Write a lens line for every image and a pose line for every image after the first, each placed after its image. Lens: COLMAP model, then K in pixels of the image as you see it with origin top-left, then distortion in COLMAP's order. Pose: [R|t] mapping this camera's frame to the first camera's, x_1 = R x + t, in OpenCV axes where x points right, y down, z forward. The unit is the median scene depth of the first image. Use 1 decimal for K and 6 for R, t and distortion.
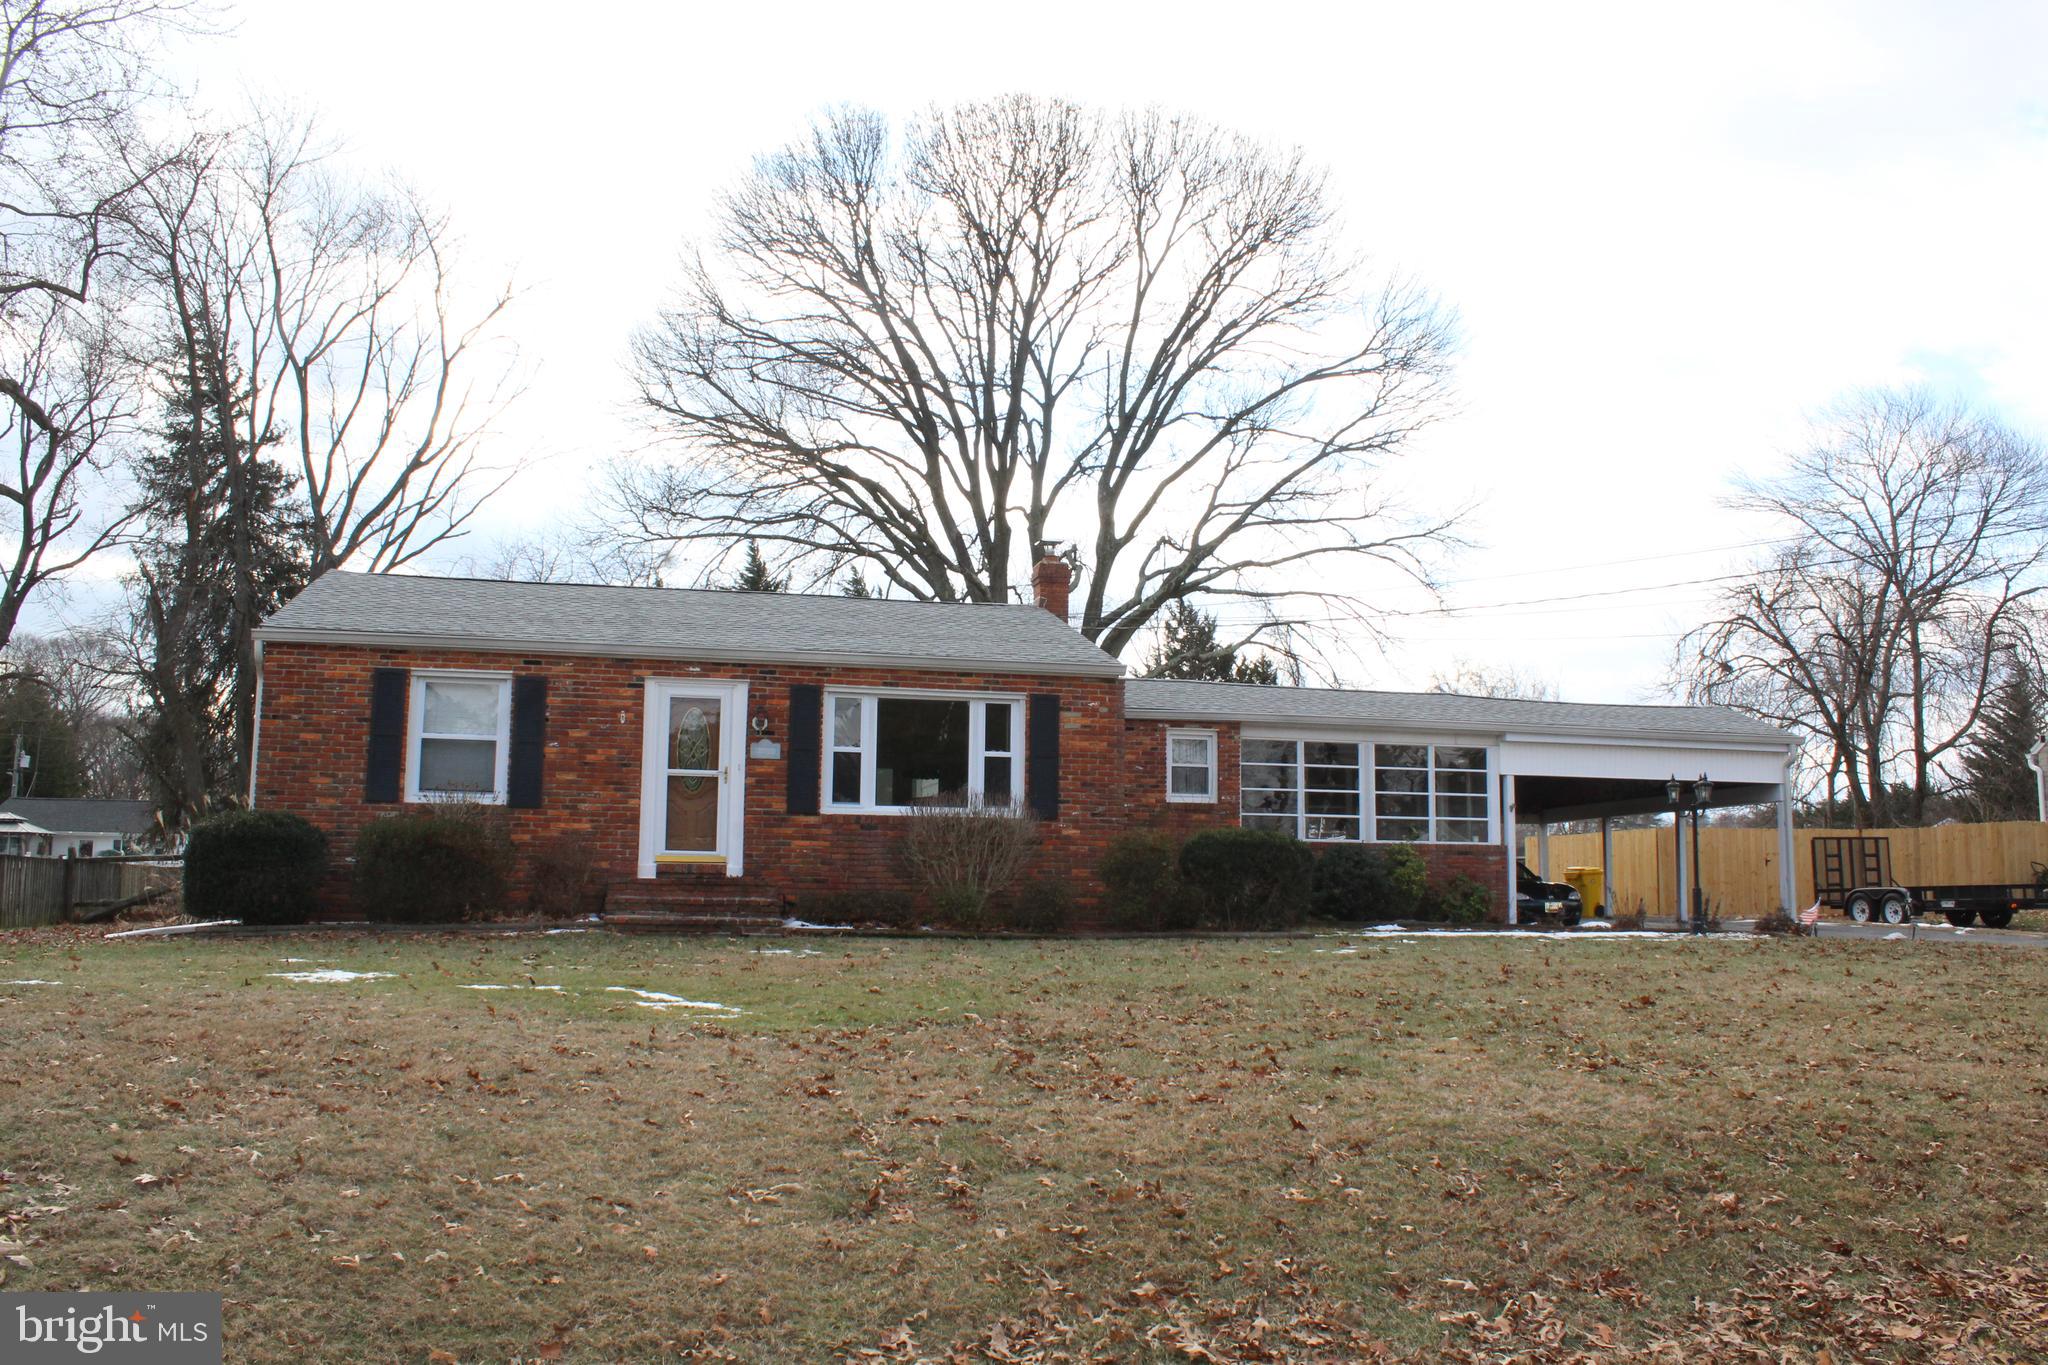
lens RADIAL K [[1728.2, 0, 1024.0], [0, 1728.2, 682.5], [0, 0, 1]] dist [-0.091842, 0.012221]
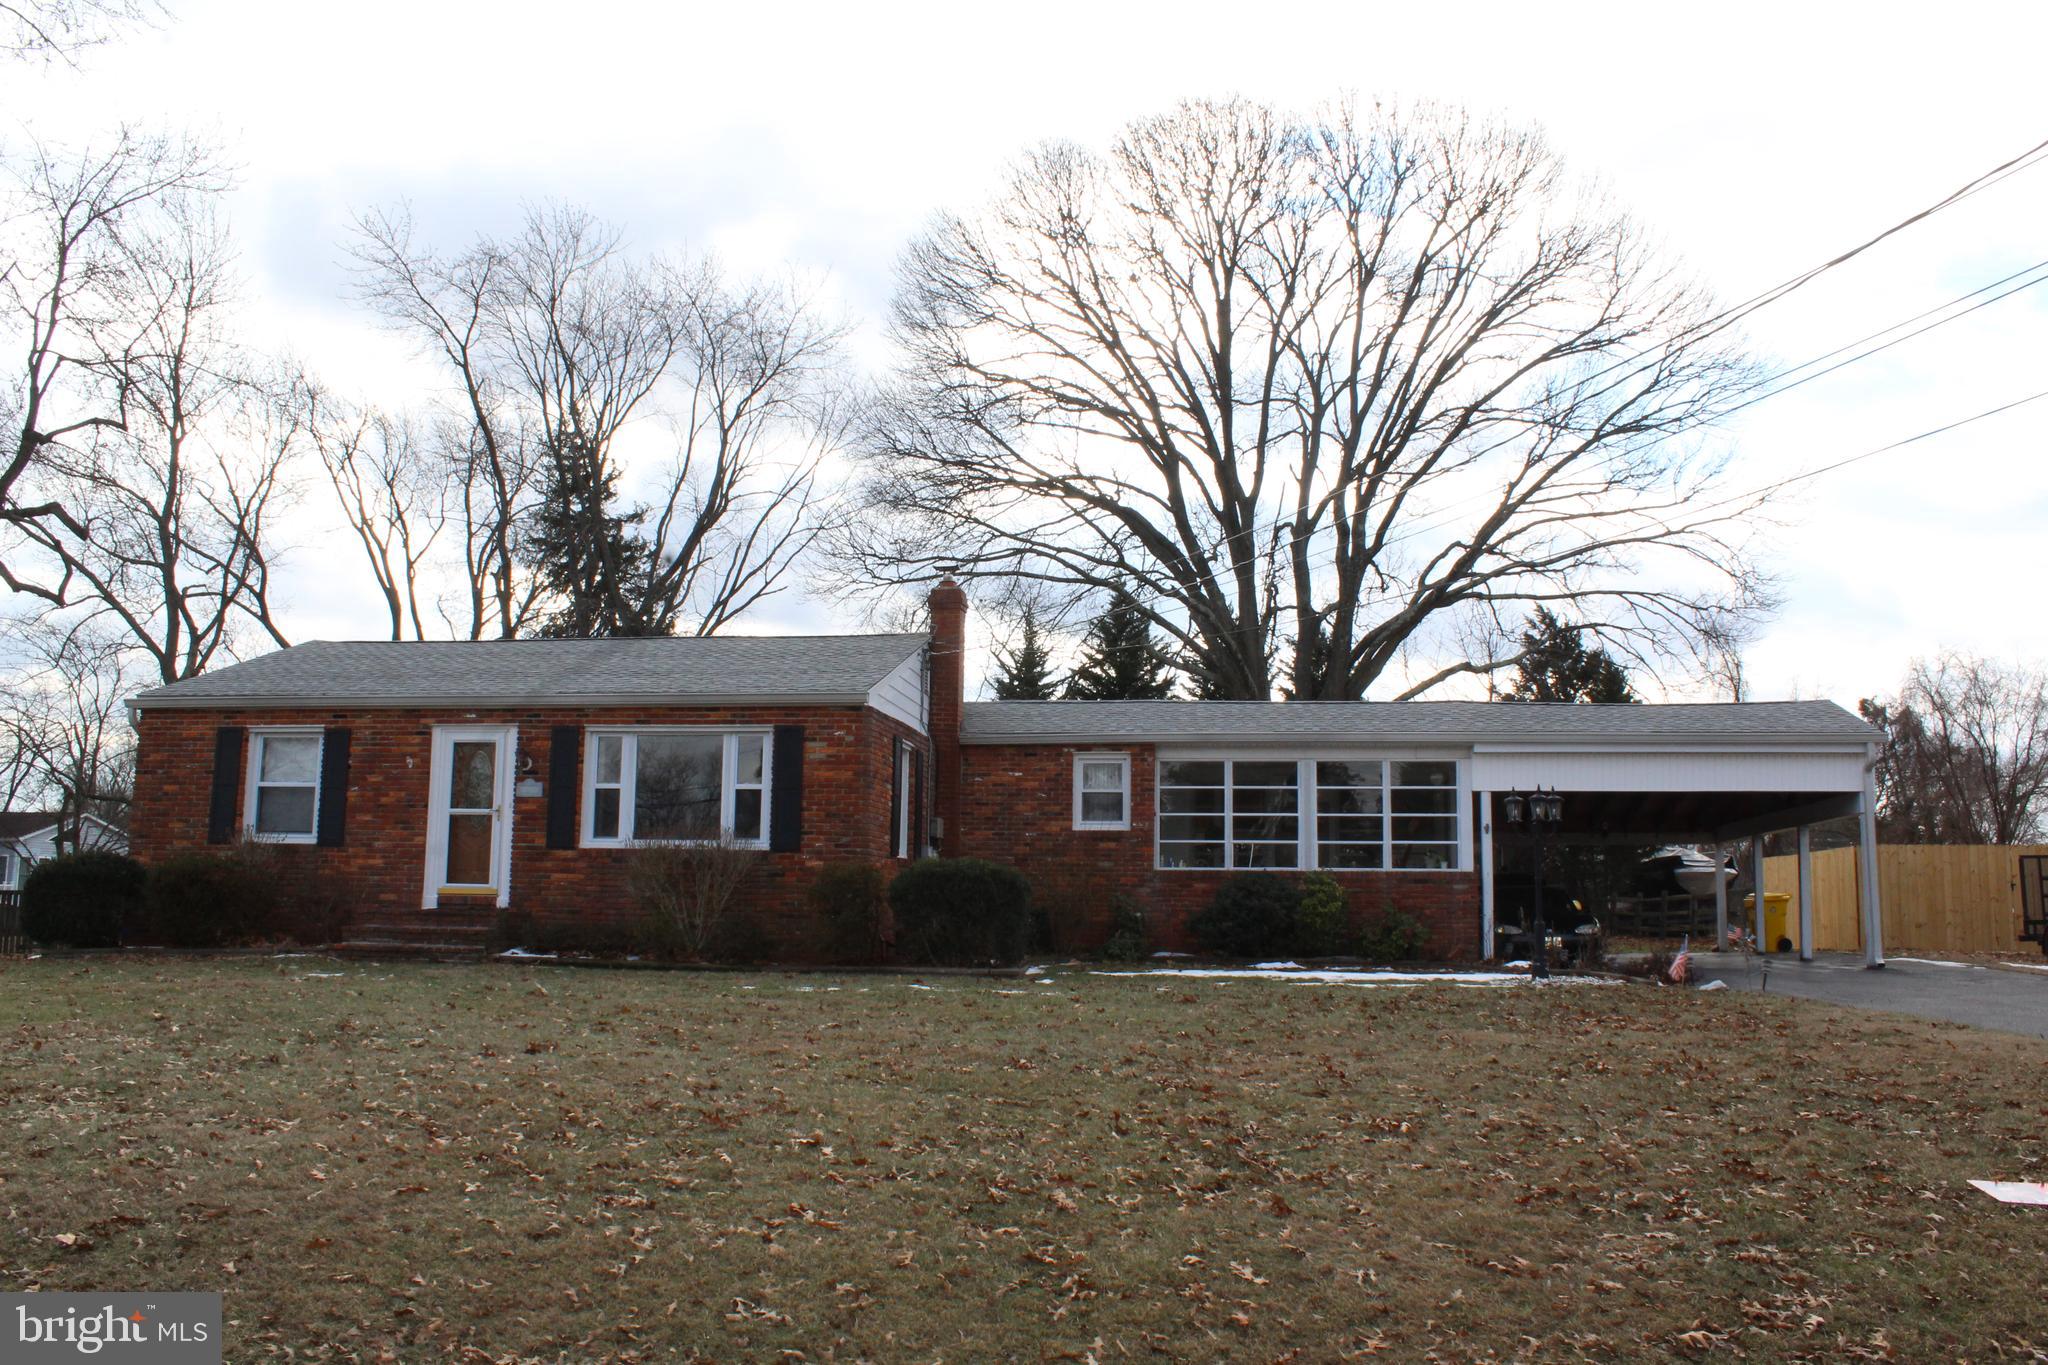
lens RADIAL K [[1728.2, 0, 1024.0], [0, 1728.2, 682.5], [0, 0, 1]] dist [-0.091842, 0.012221]
pose [[0.924377, -0.051072, -0.378046, 0.529877], [0.044191, 0.998662, -0.026860, 0.015326], [0.378912, 0.008123, 0.925397, 0.132868]]
